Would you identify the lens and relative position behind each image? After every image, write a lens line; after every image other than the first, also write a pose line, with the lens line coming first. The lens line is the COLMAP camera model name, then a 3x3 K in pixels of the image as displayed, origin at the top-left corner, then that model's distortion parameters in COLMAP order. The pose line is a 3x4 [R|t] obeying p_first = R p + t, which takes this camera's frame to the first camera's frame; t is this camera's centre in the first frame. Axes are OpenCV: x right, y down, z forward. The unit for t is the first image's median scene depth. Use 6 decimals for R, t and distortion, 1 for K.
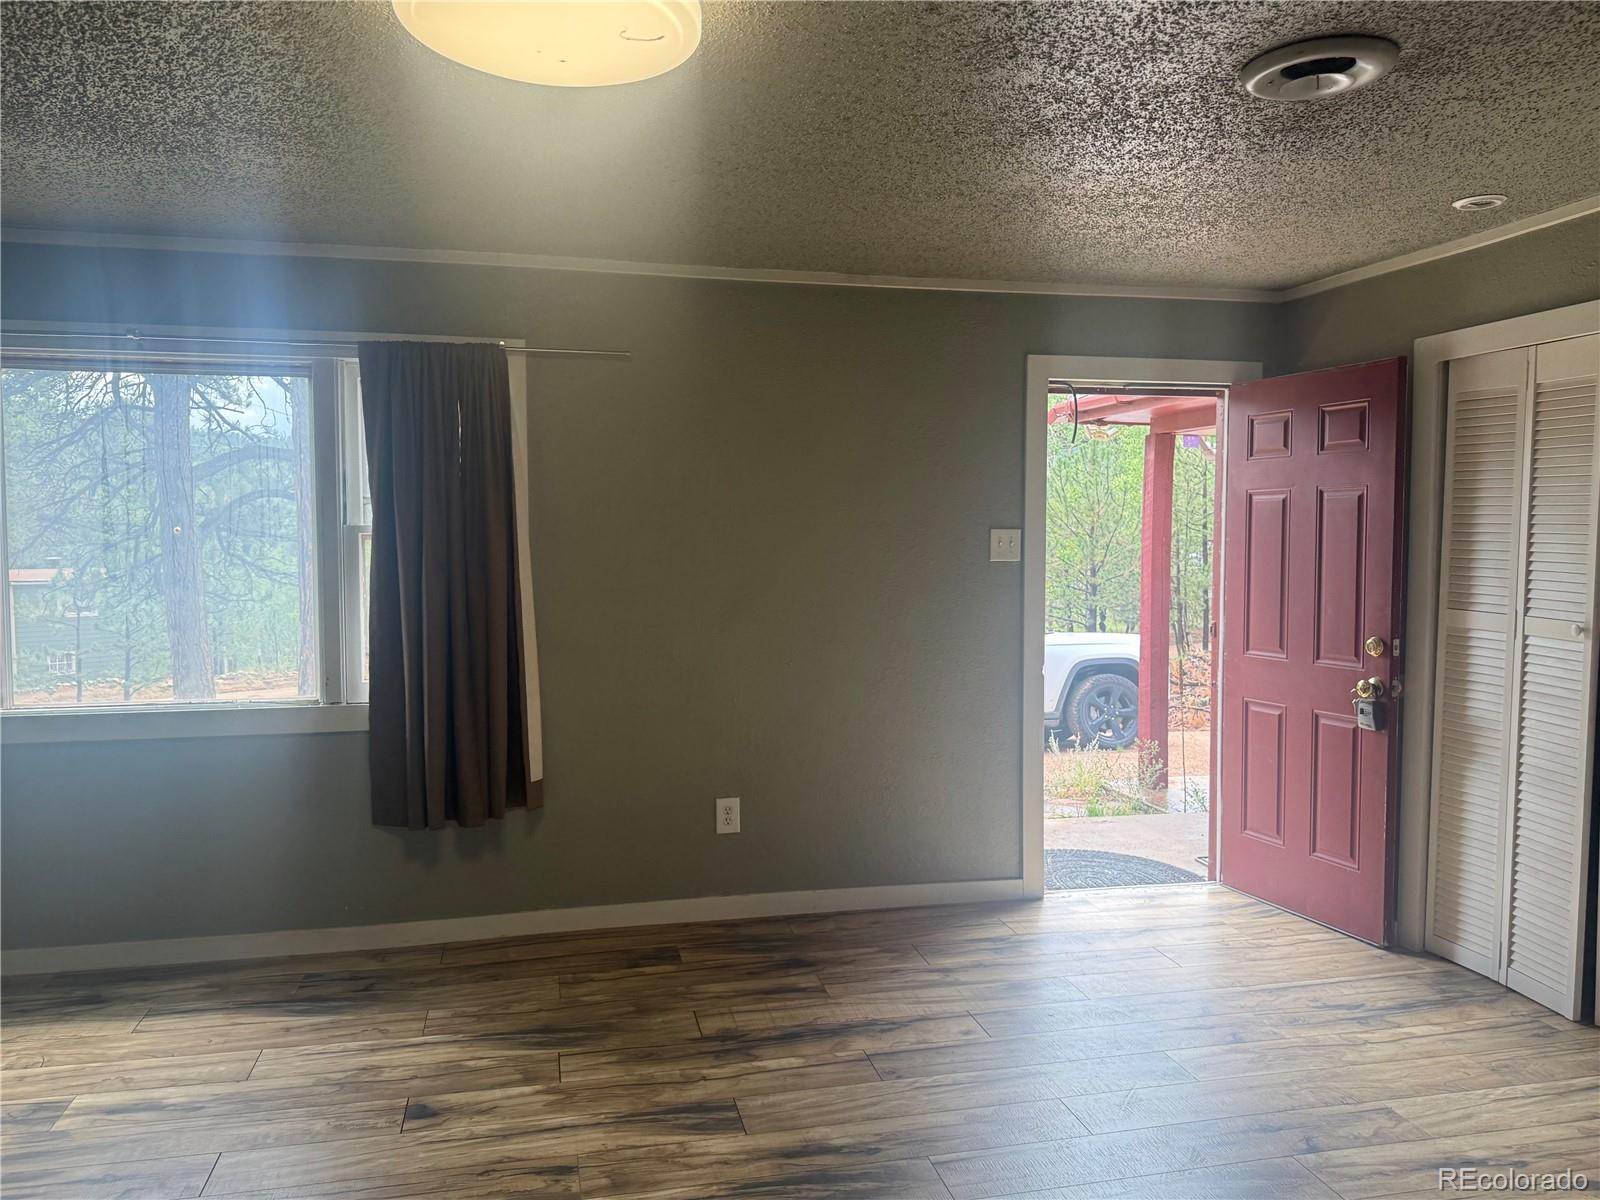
lens RADIAL K [[1188.1, 0, 803.1], [0, 1188.1, 603.5], [0, 0, 1]] dist [0.035259, -0.038488]
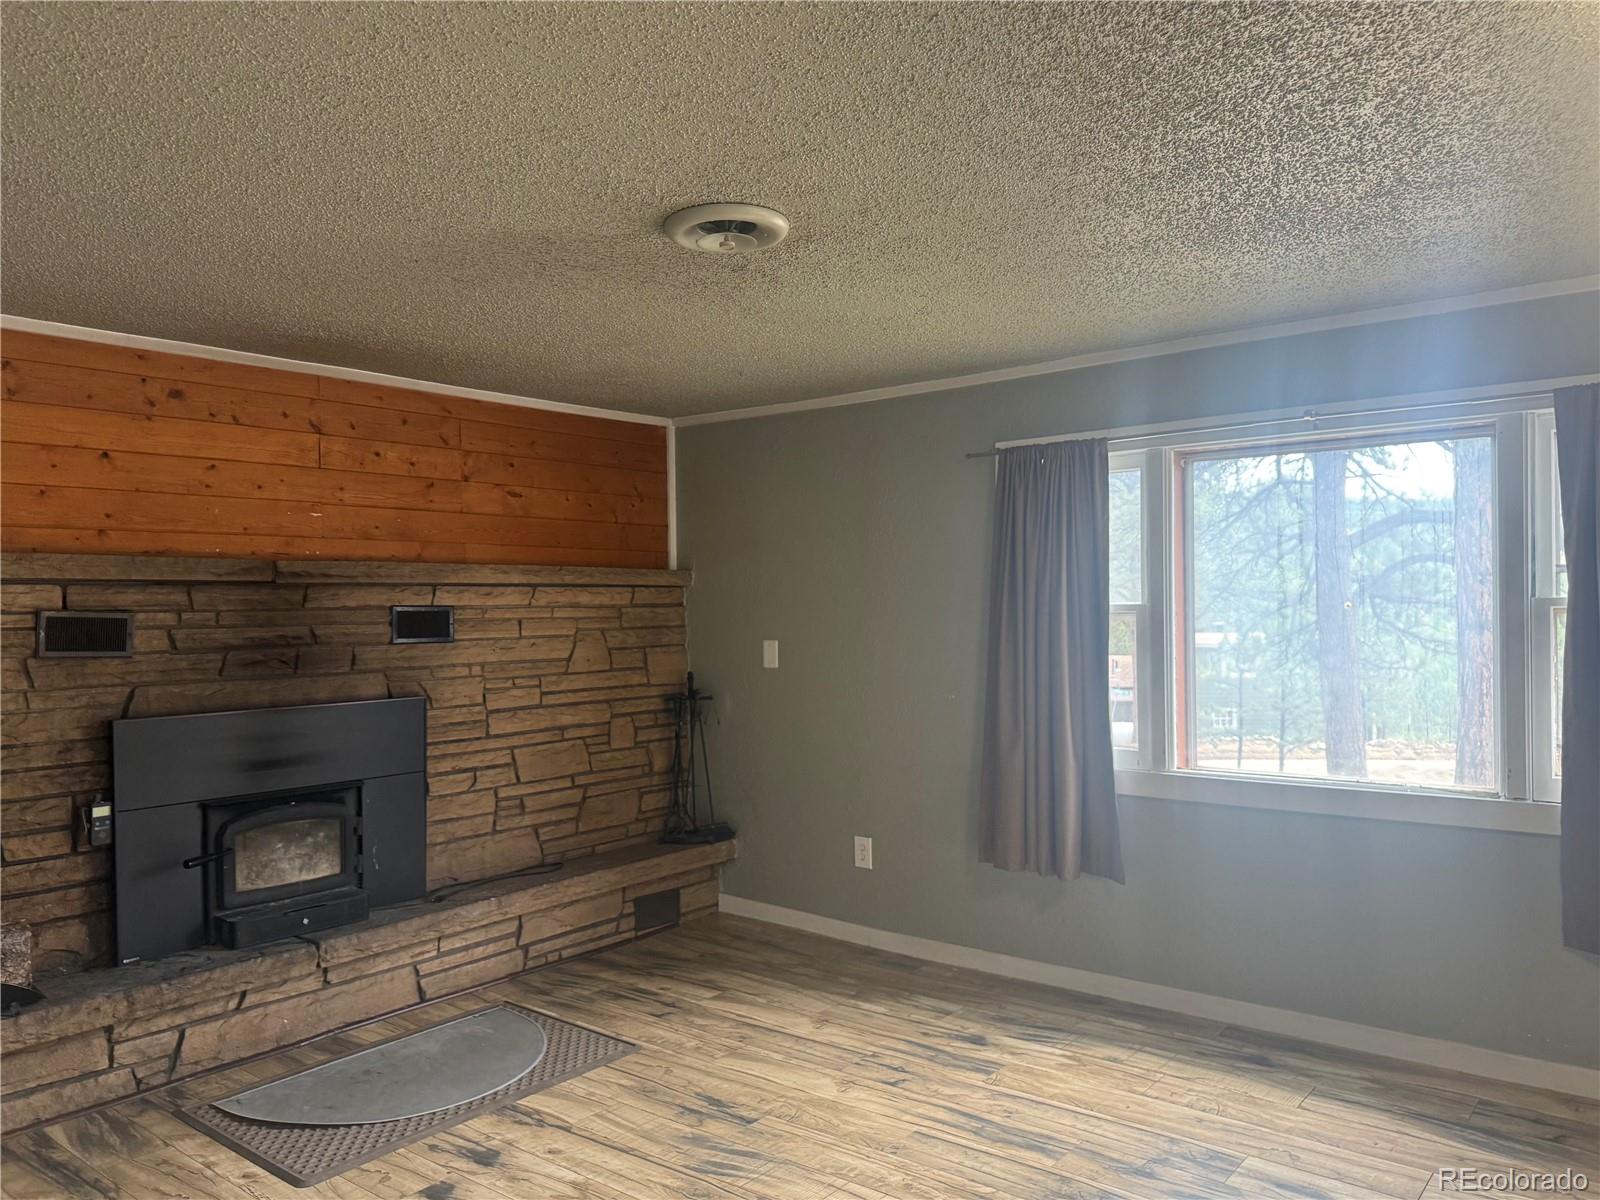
lens RADIAL K [[1188.1, 0, 787.6], [0, 1188.1, 602.5], [0, 0, 1]] dist [0.035259, -0.038488]
pose [[0.617011, -0.010452, -0.786885, -0.027875], [-0.032782, 0.998702, -0.038971, -0.009625], [0.786271, 0.049841, 0.615868, 0.023544]]
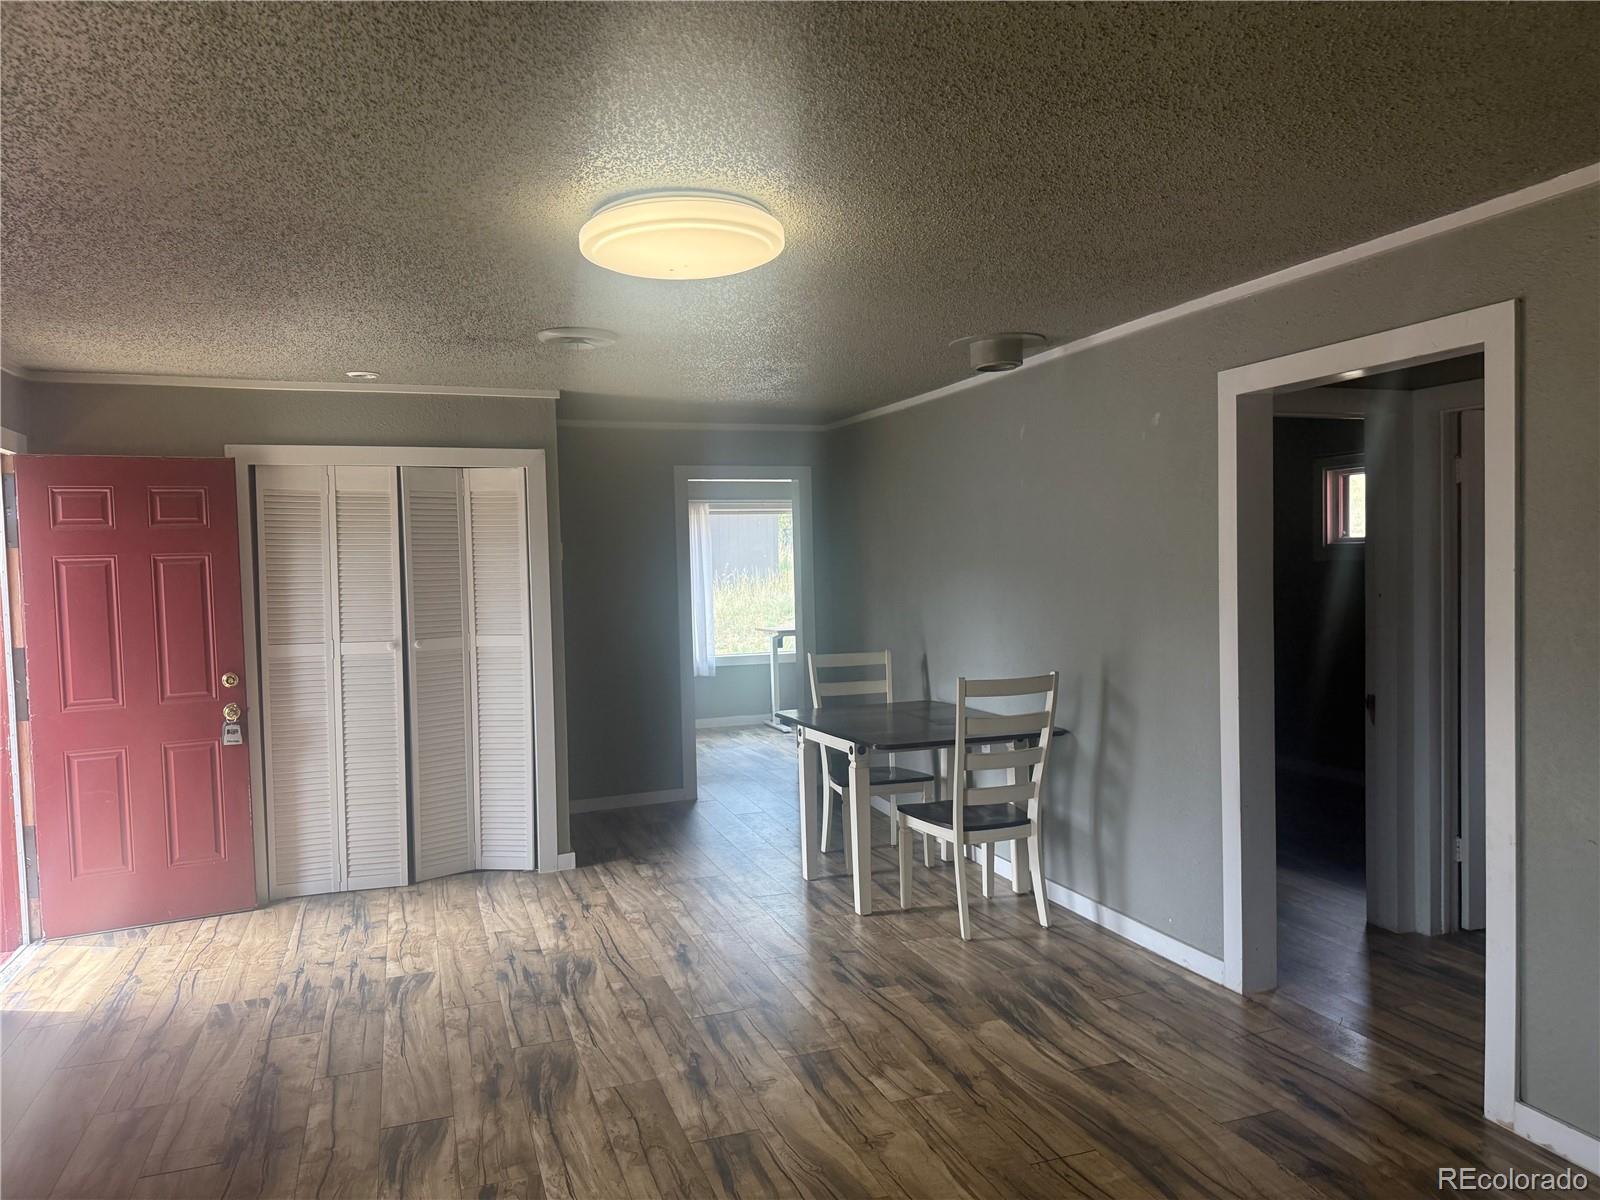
lens RADIAL K [[1134.0, 0, 807.8], [0, 1134.0, 602.1], [0, 0, 1]] dist [0.040570, -0.048749]
pose [[-0.114369, -0.034365, 0.992844, -0.876001], [0.087223, 0.995195, 0.044494, -0.051521], [-0.989602, 0.091687, -0.110822, 0.555854]]
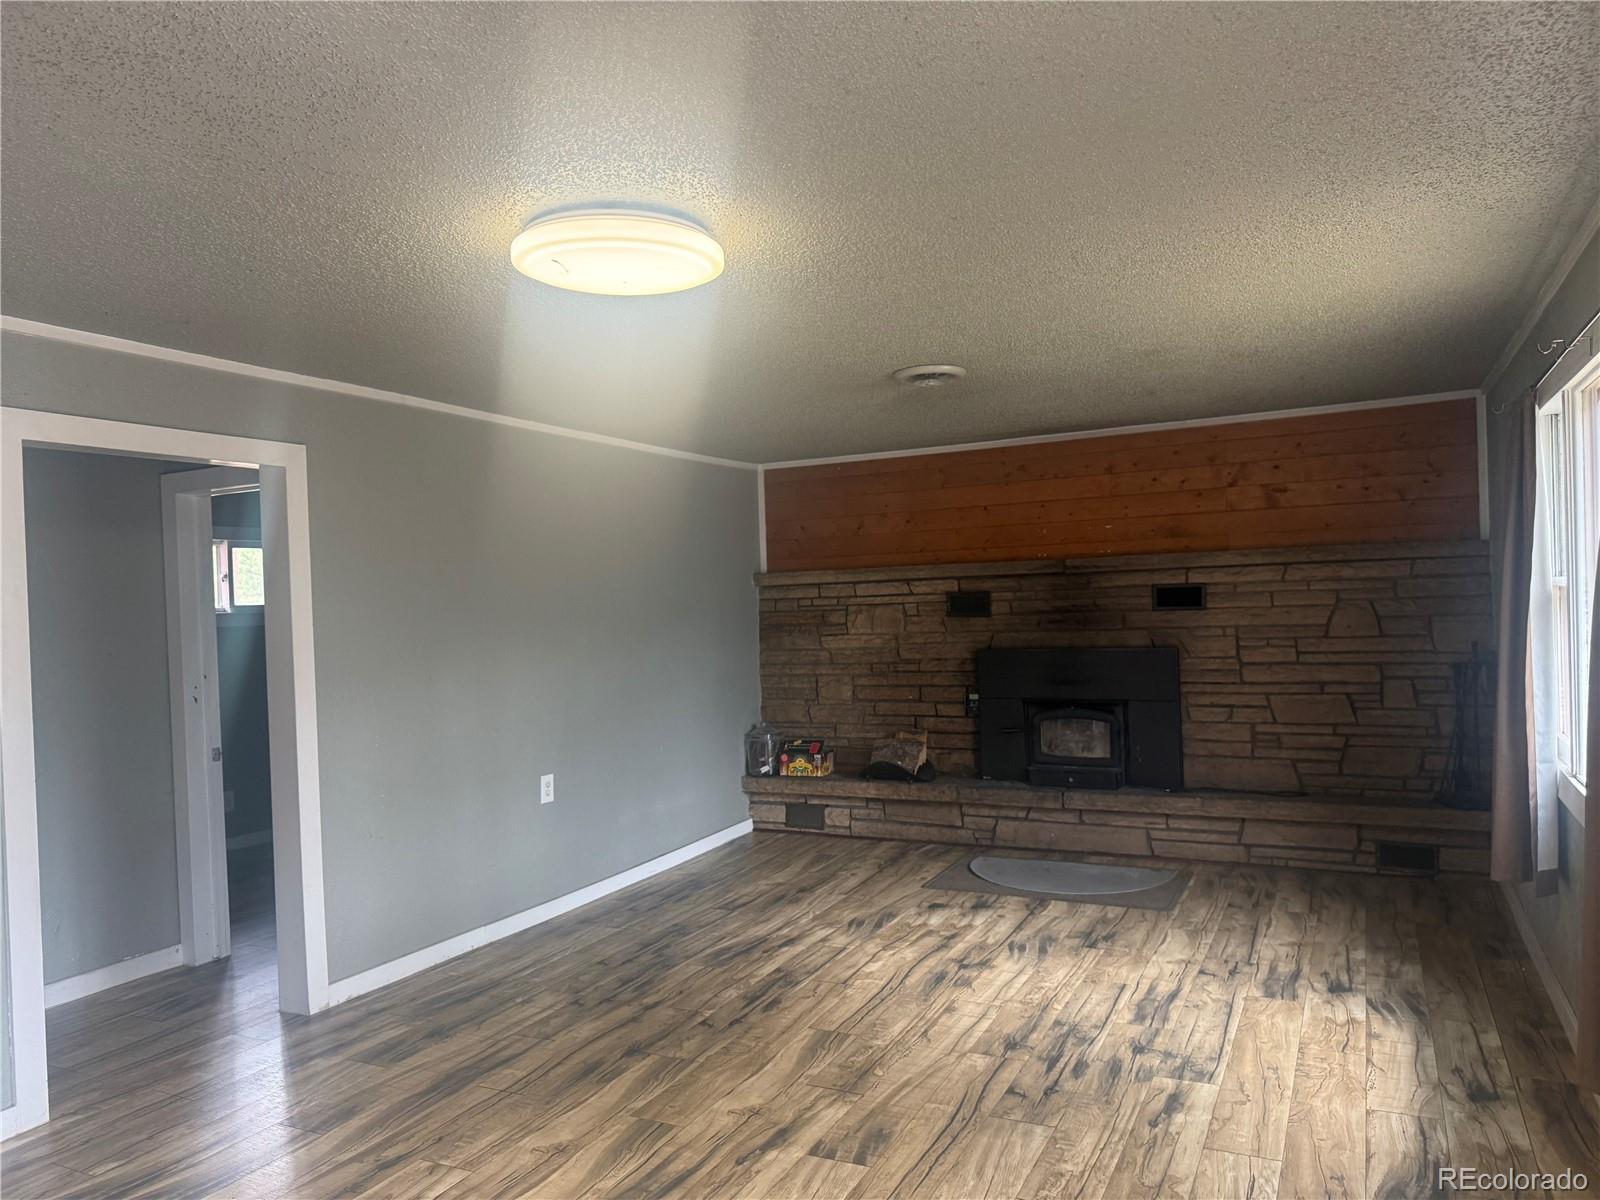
lens RADIAL K [[1134.0, 0, 798.1], [0, 1134.0, 606.4], [0, 0, 1]] dist [0.040570, -0.048749]
pose [[-0.637624, 0.023328, -0.769994, 0.383784], [-0.012770, 0.999084, 0.040843, -0.068191], [0.770242, 0.035875, -0.636742, 1.093368]]
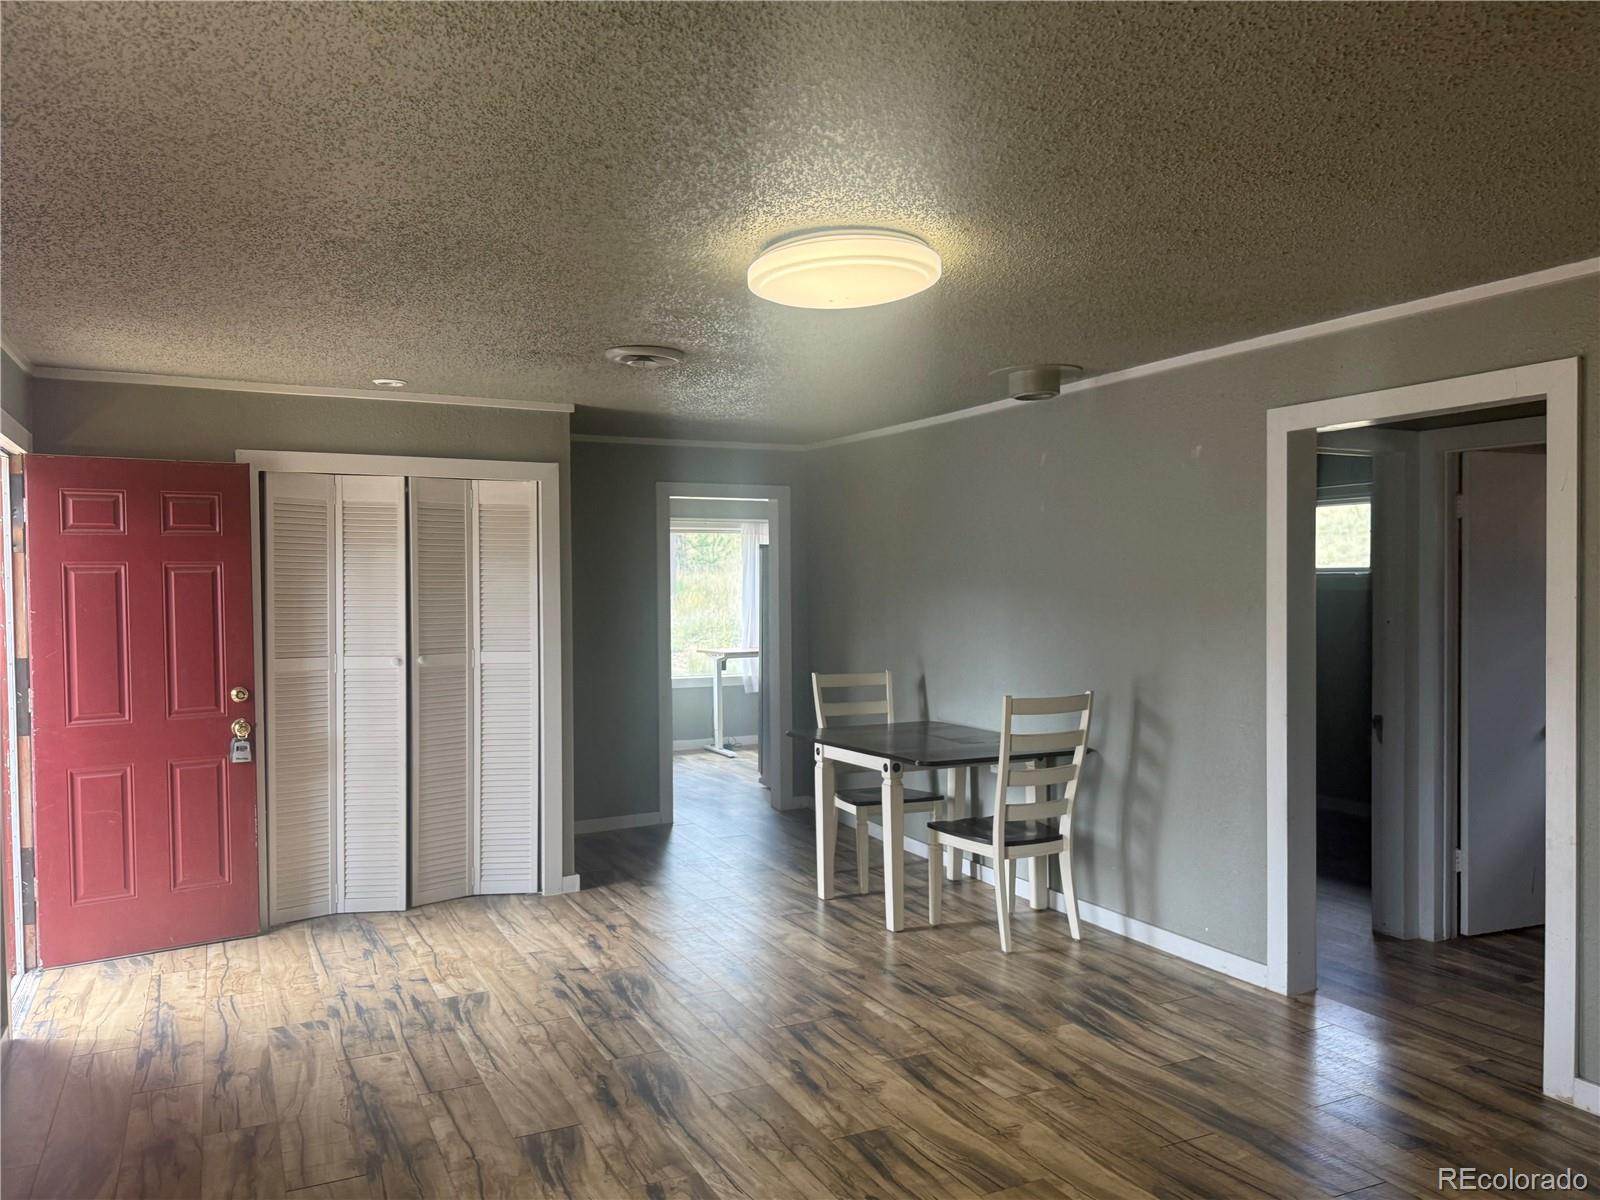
lens RADIAL K [[1188.1, 0, 789.1], [0, 1188.1, 601.8], [0, 0, 1]] dist [0.035259, -0.038488]
pose [[-0.217346, -0.015444, 0.975972, -0.915574], [0.069287, 0.997109, 0.031208, -0.063017], [-0.973632, 0.074405, -0.215647, 0.765331]]
